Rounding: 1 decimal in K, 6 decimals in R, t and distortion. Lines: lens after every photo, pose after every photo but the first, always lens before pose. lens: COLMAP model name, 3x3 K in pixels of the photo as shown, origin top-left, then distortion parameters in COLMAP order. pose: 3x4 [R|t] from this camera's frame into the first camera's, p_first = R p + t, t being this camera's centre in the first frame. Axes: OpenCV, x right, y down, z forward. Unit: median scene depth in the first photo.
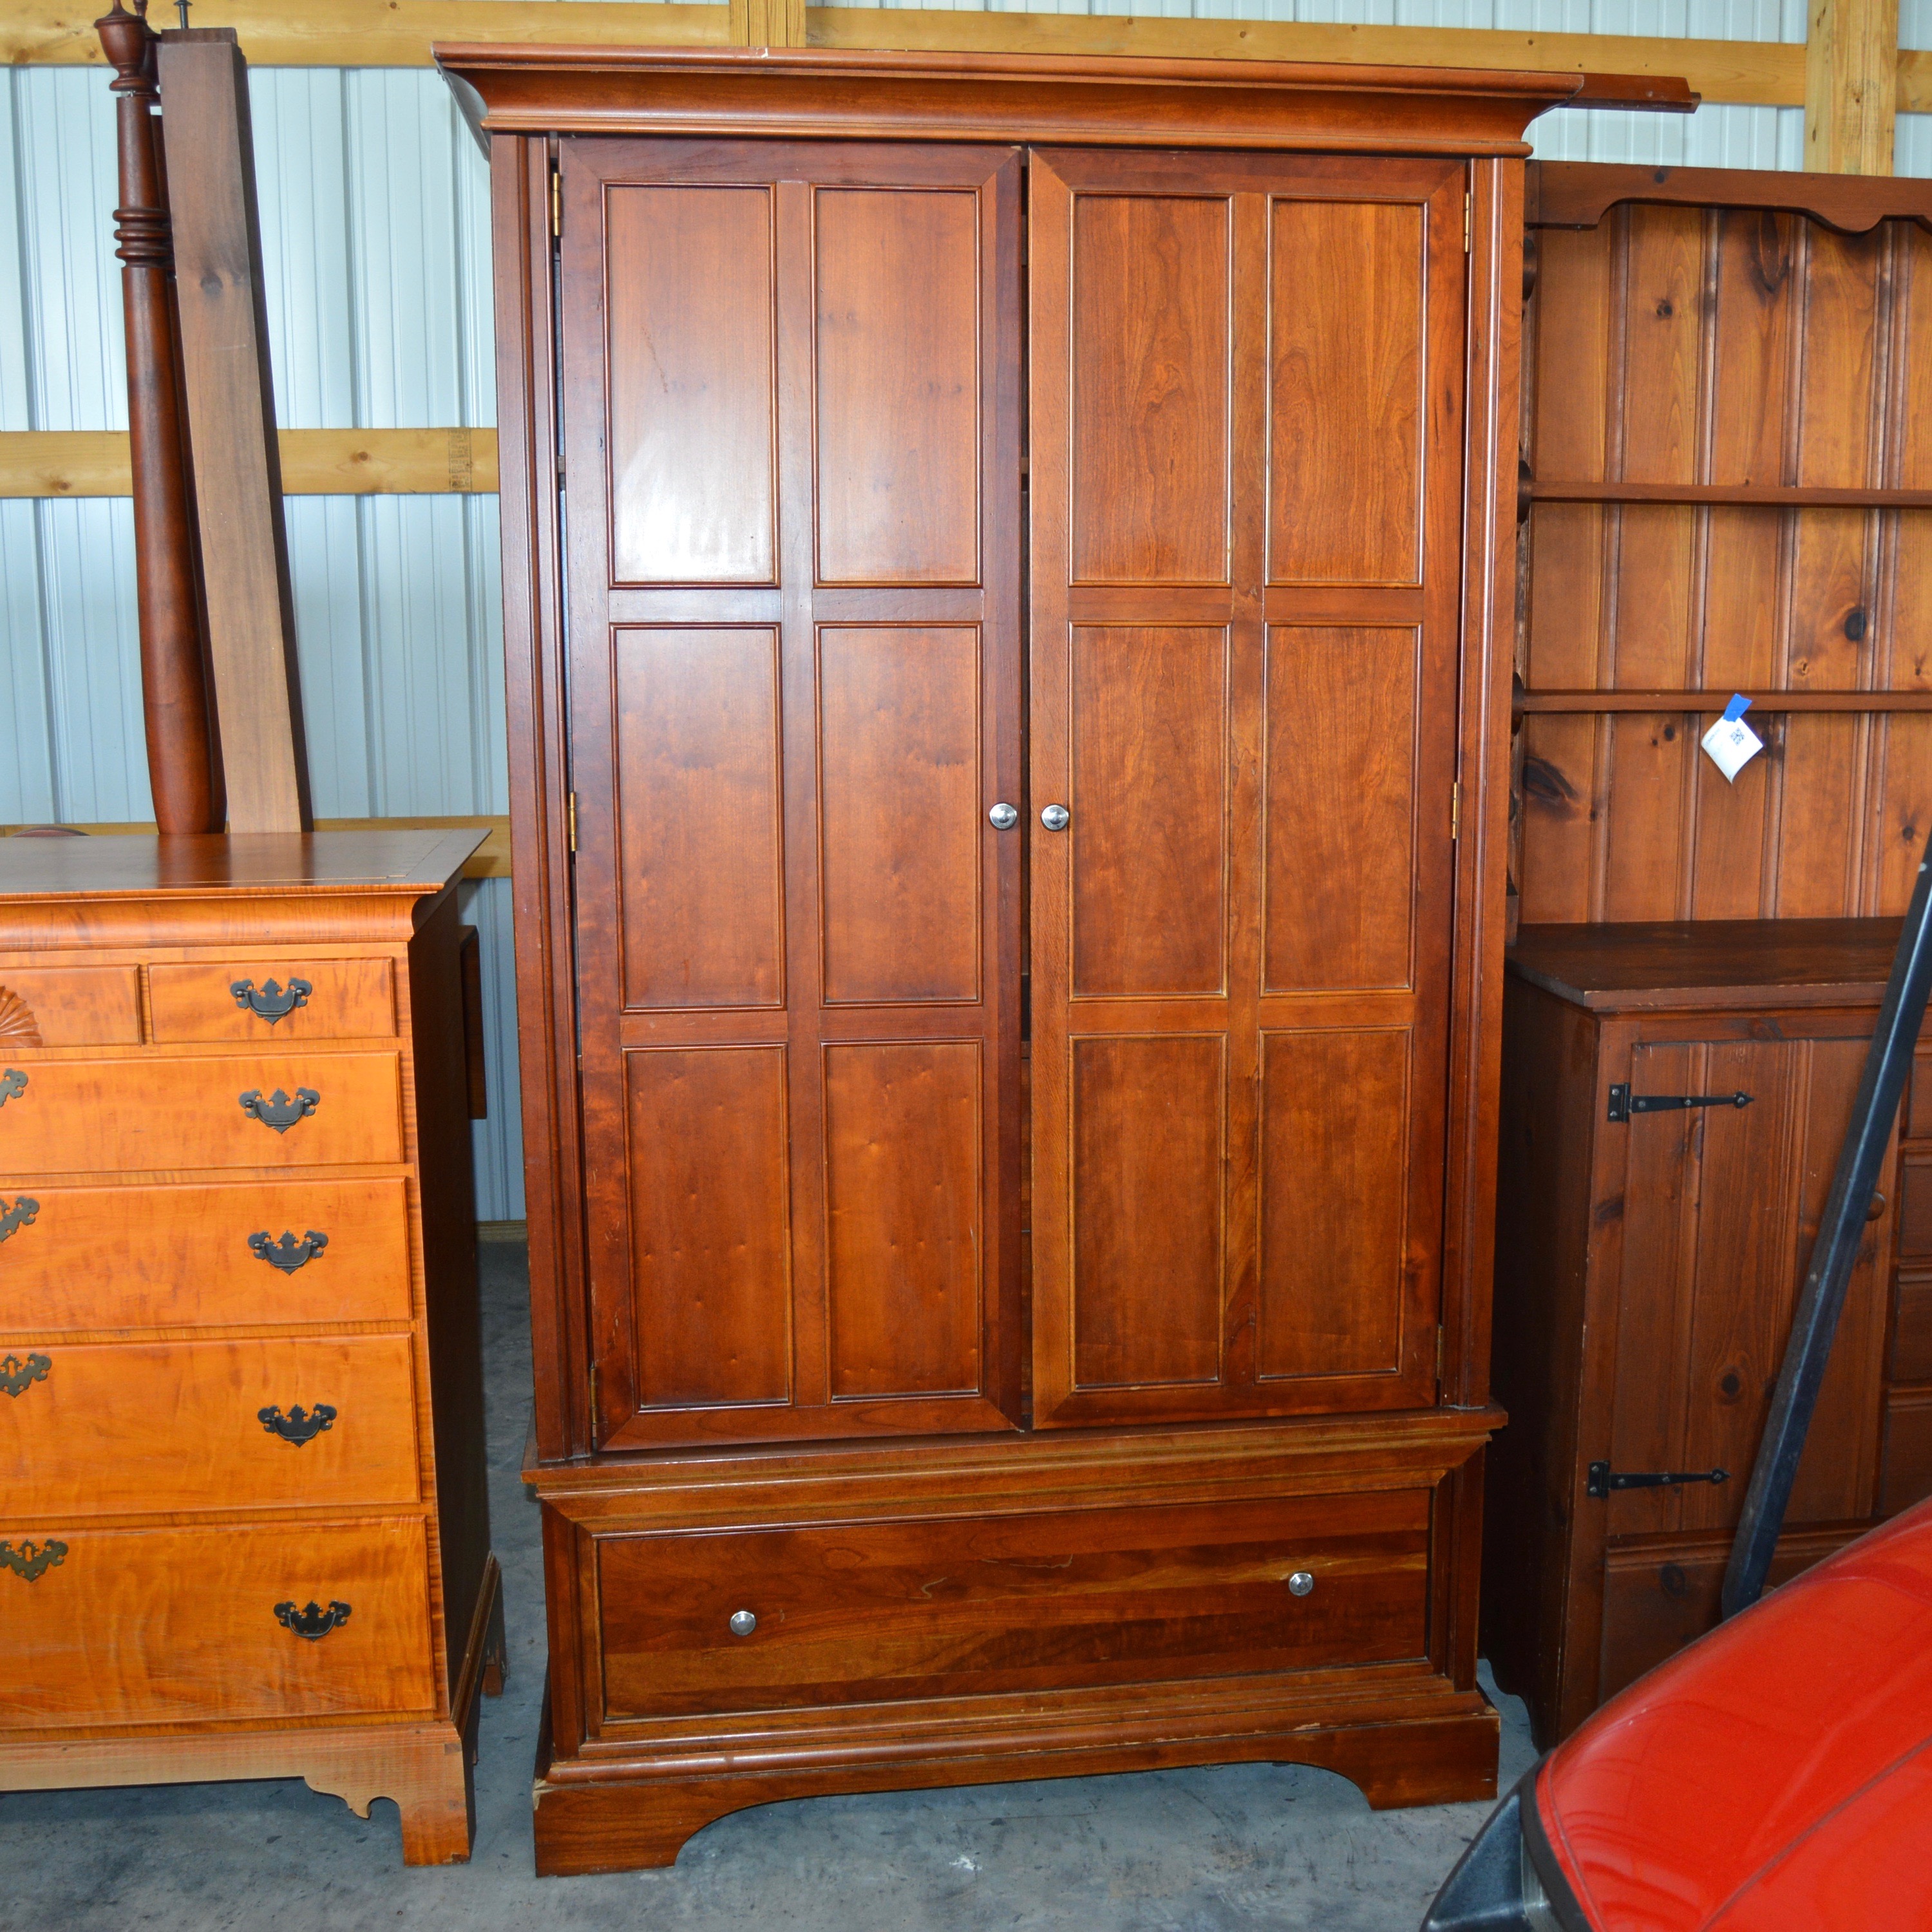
lens RADIAL K [[2295.4, 0, 1044.8], [0, 2295.4, 980.4], [0, 0, 1]] dist [-0.080624, 0.000000]
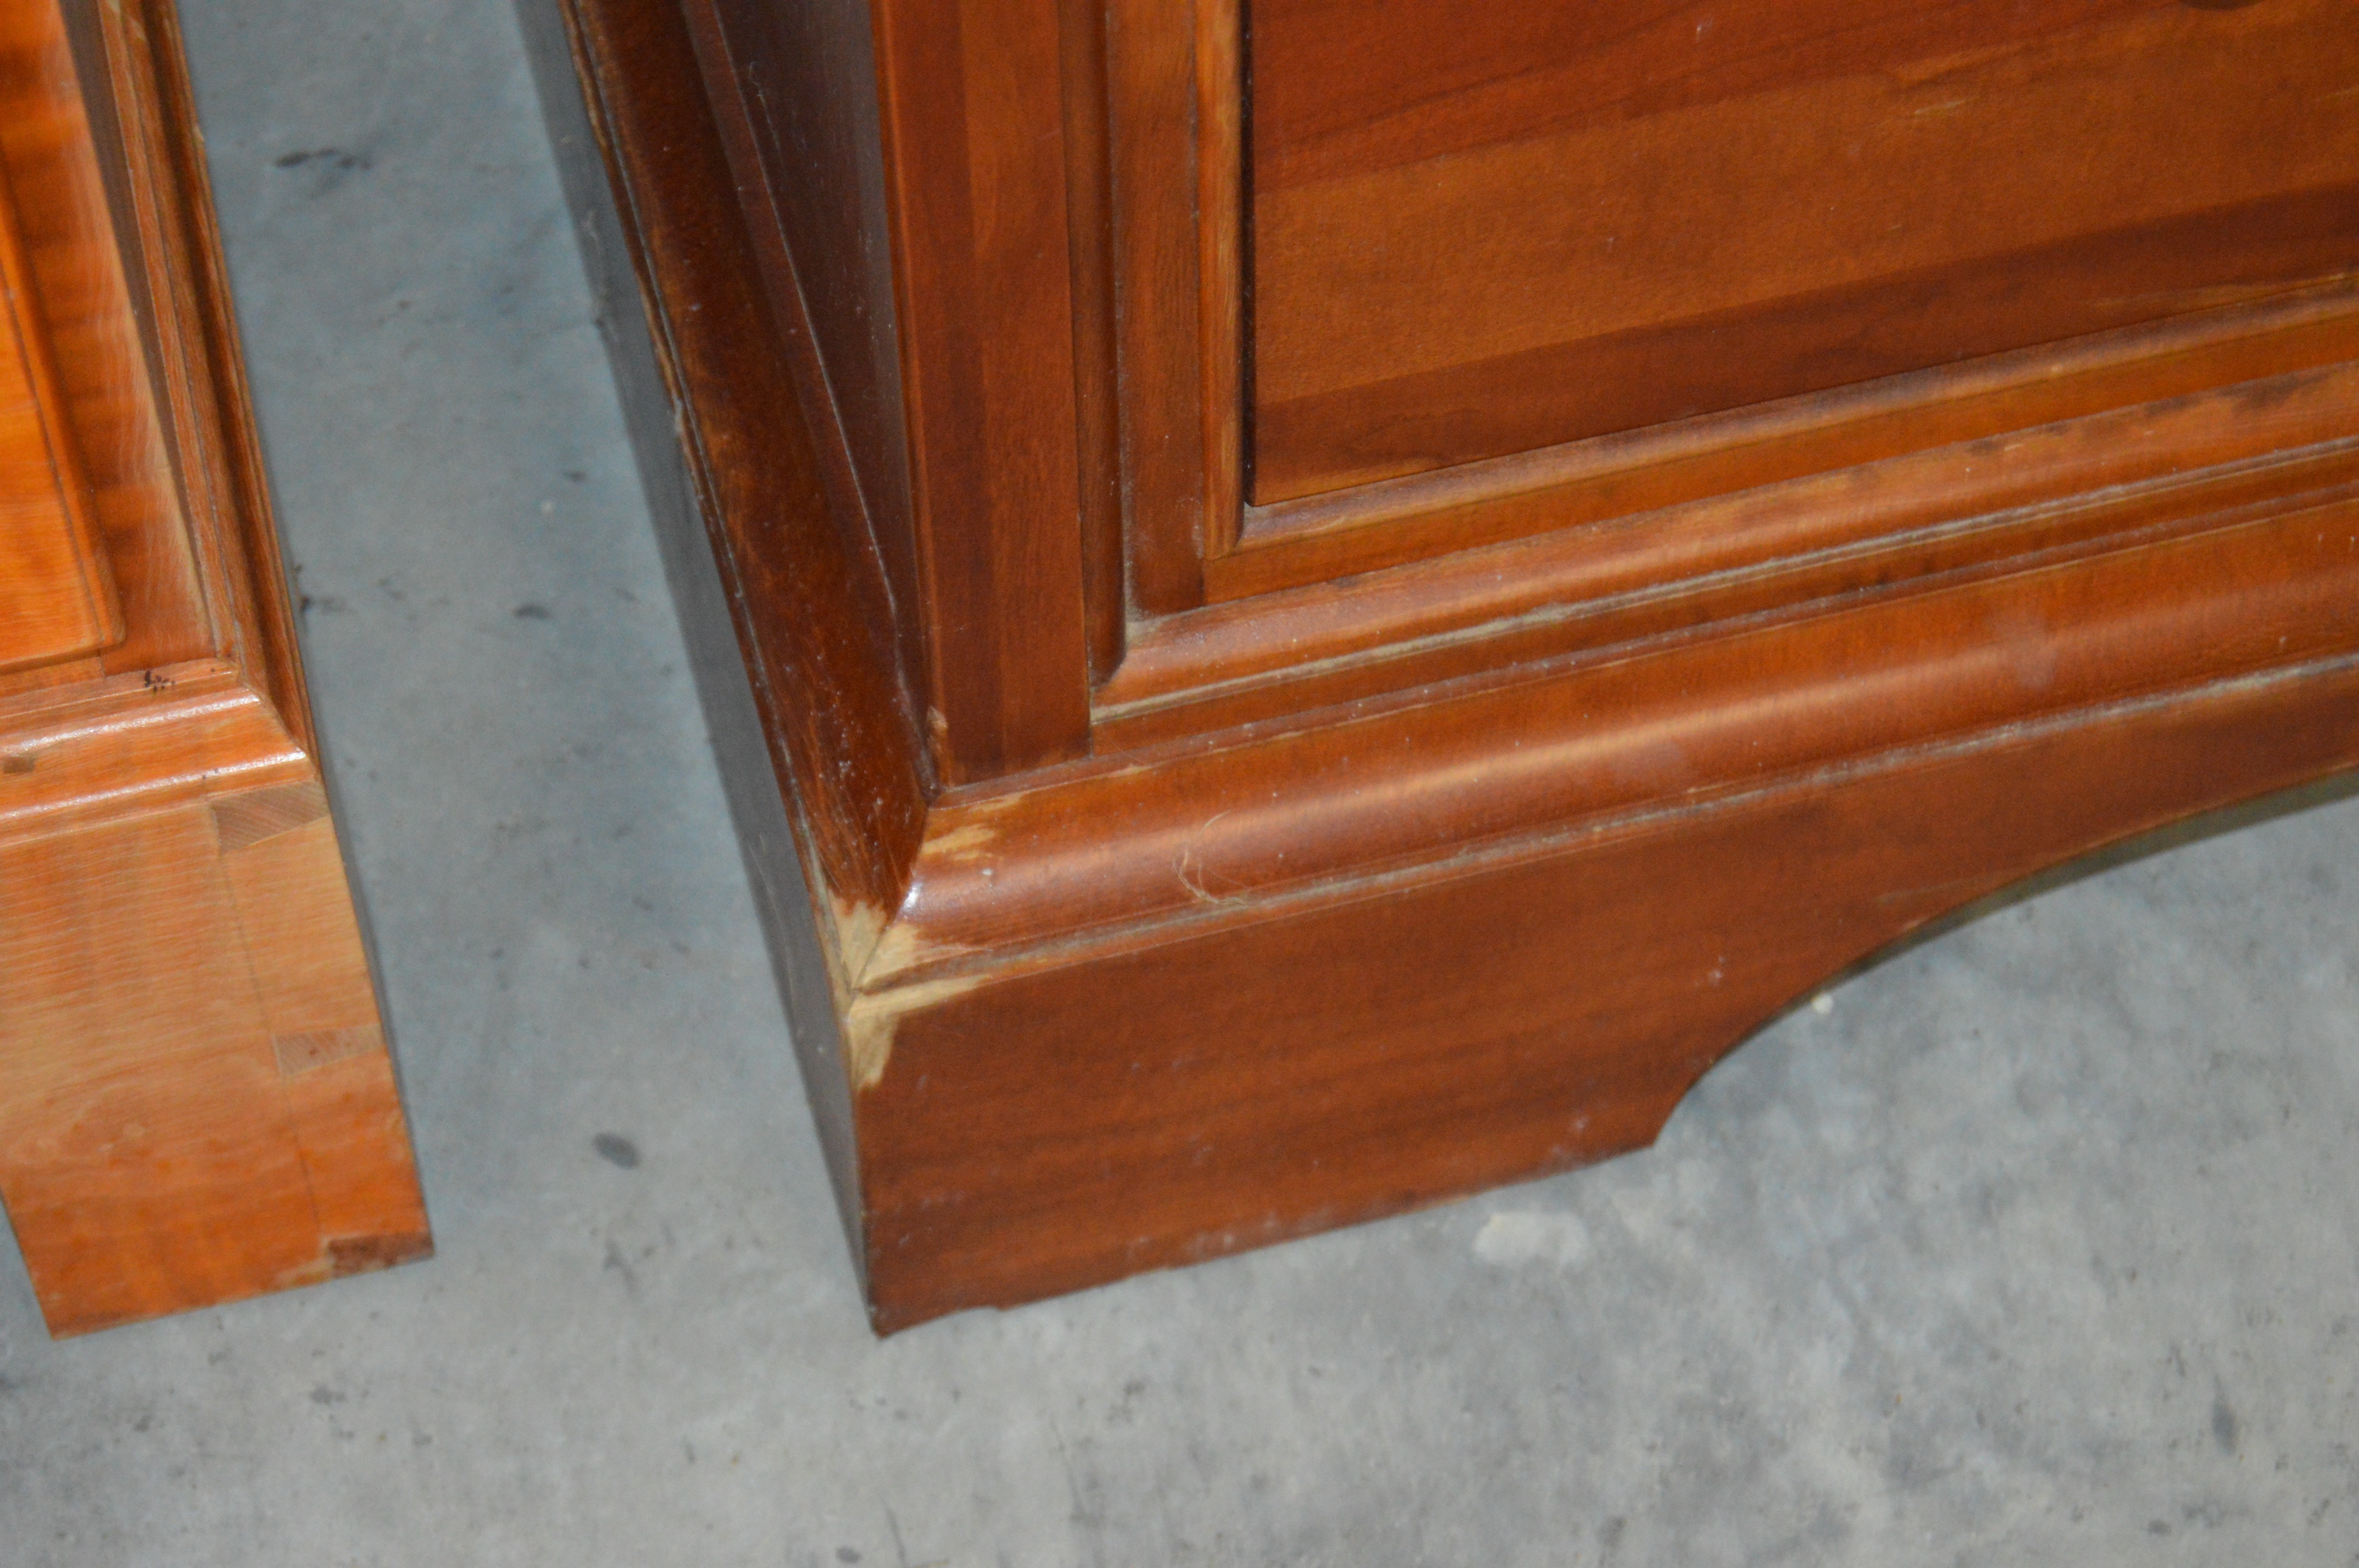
lens RADIAL K [[5396.3, 0, 1201.8], [0, 5396.3, 782.4], [0, 0, 1]] dist [-0.002785, 0.000000]
pose [[0.993795, -0.093759, 0.059840, -0.220490], [0.028229, 0.732988, 0.679655, 0.095040], [-0.107586, -0.673749, 0.731087, 0.728888]]
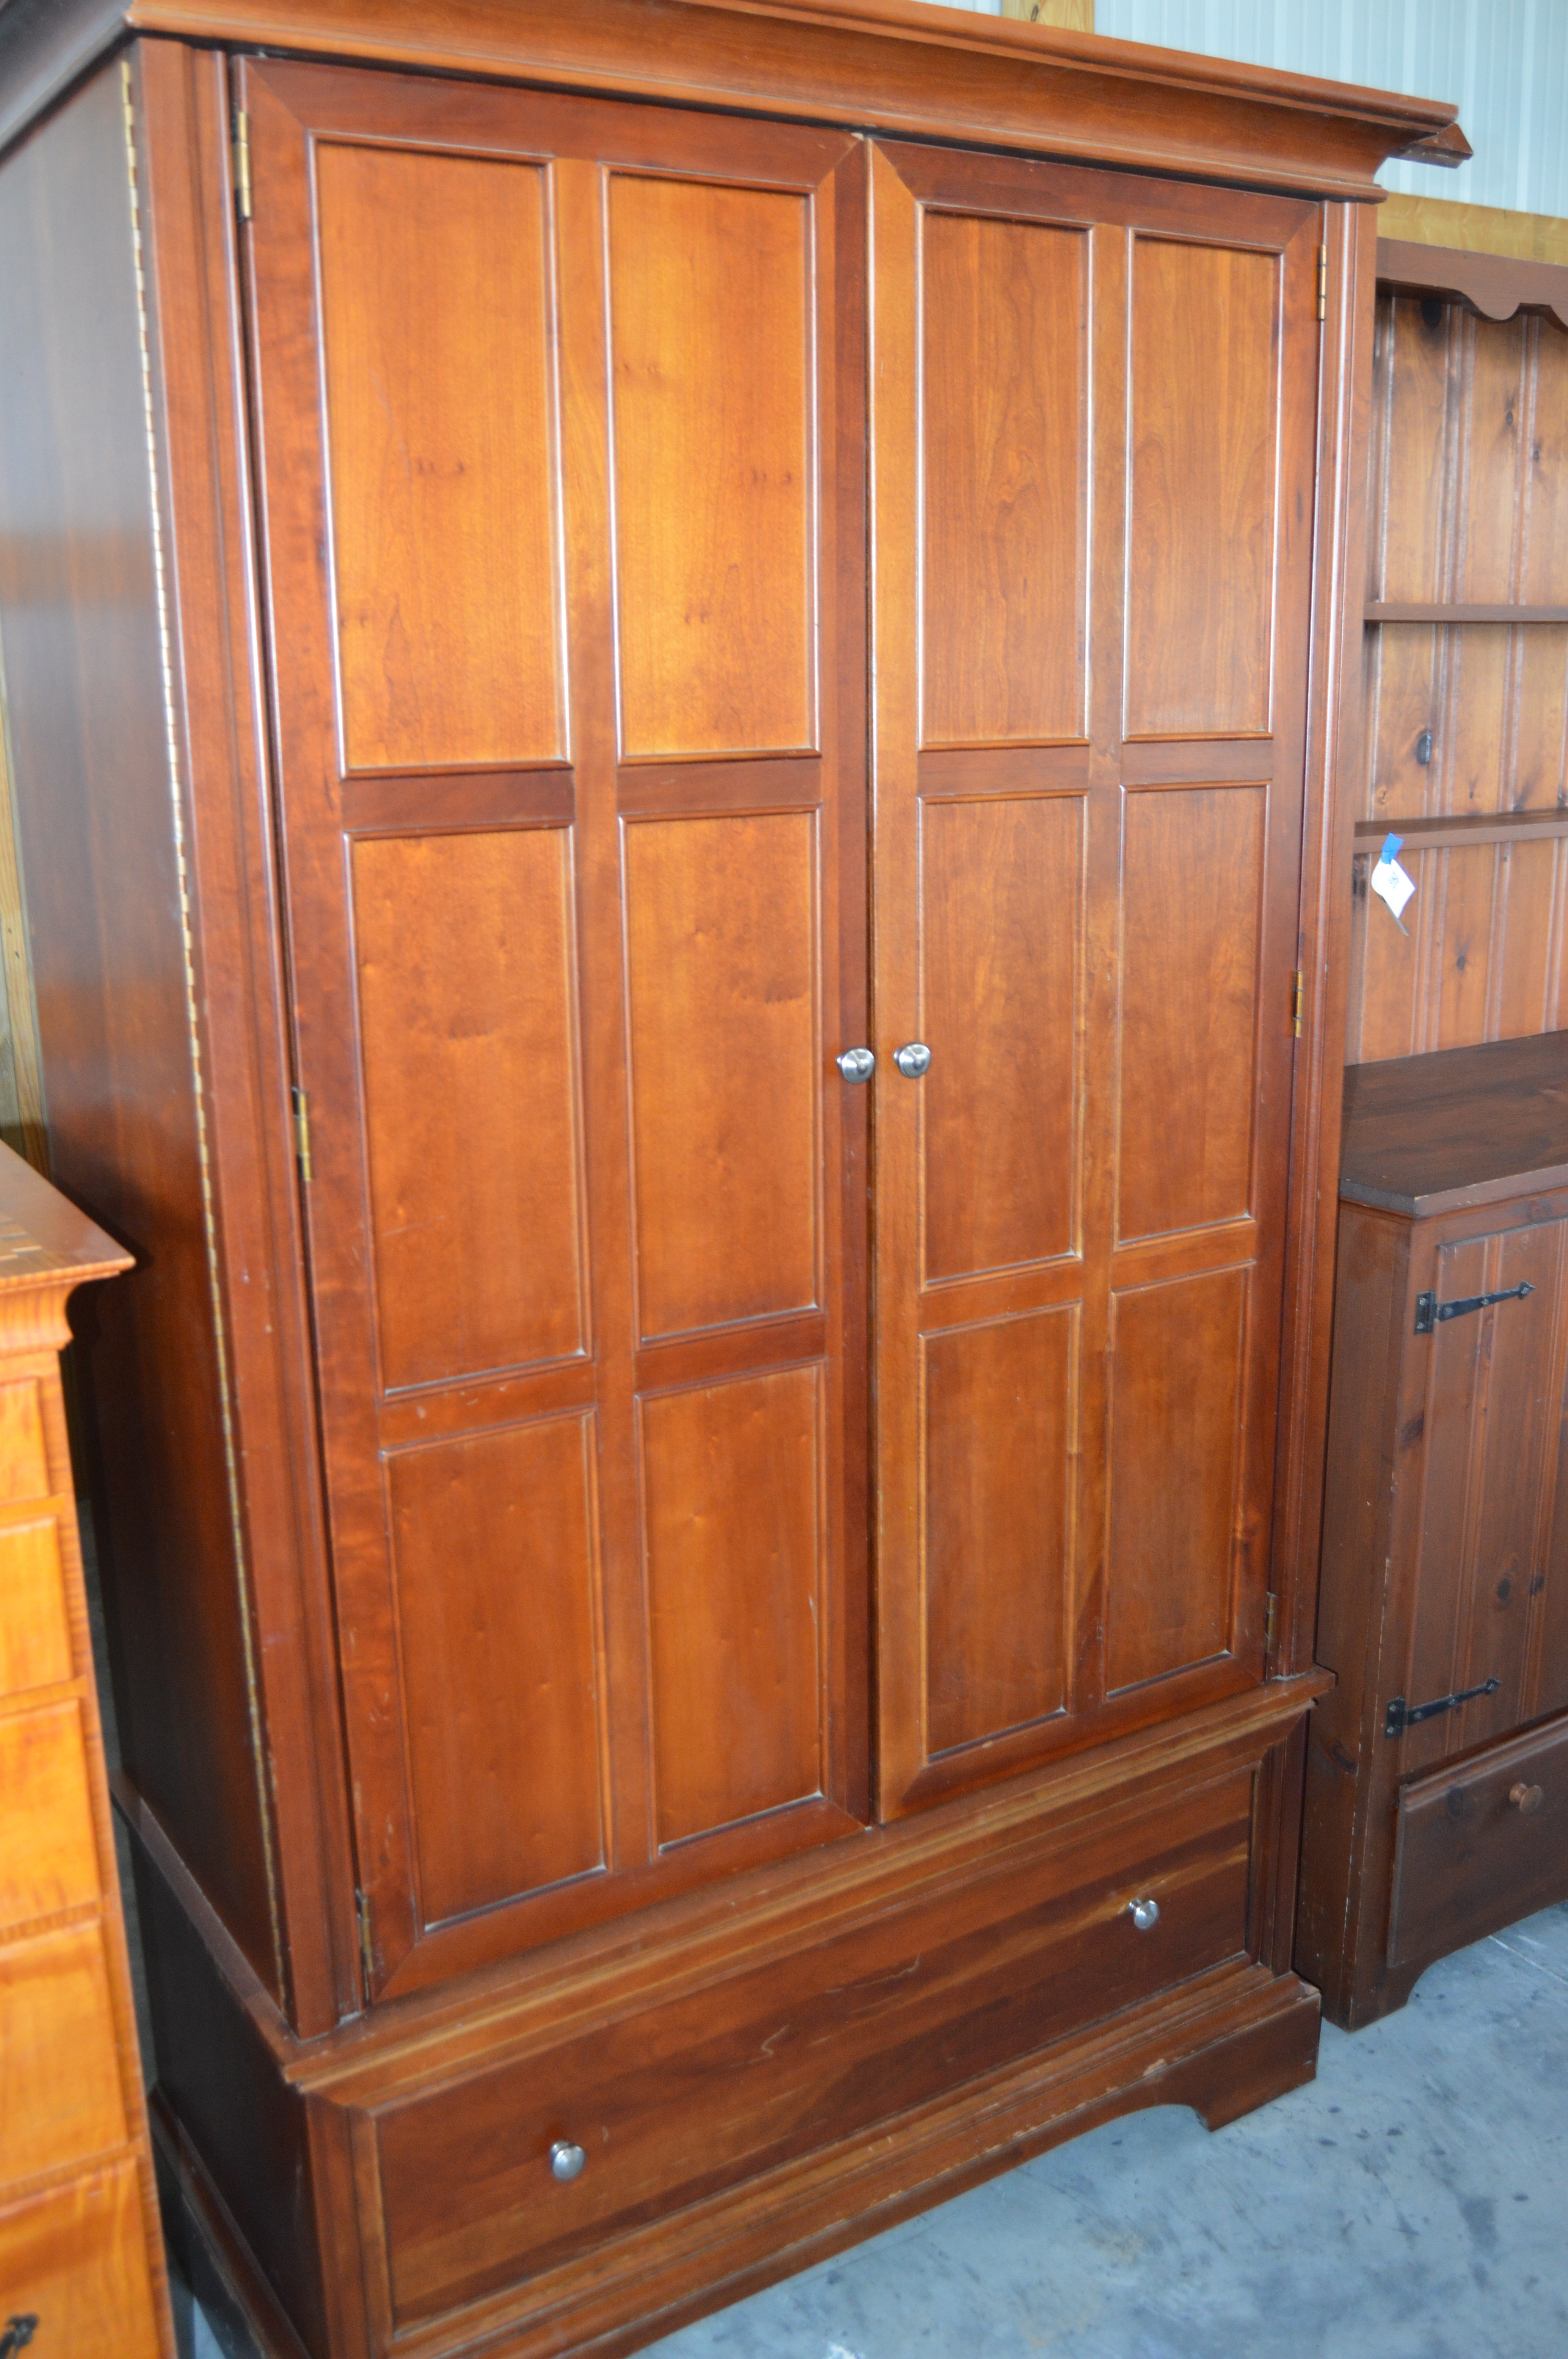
lens RADIAL K [[2089.2, 0, 760.7], [0, 2089.2, 1189.6], [0, 0, 1]] dist [-0.083549, 0.029541]
pose [[0.917697, -0.112372, 0.381056, -0.295163], [0.083791, 0.992334, 0.090841, -0.091286], [-0.388343, -0.051436, 0.920078, 0.370151]]
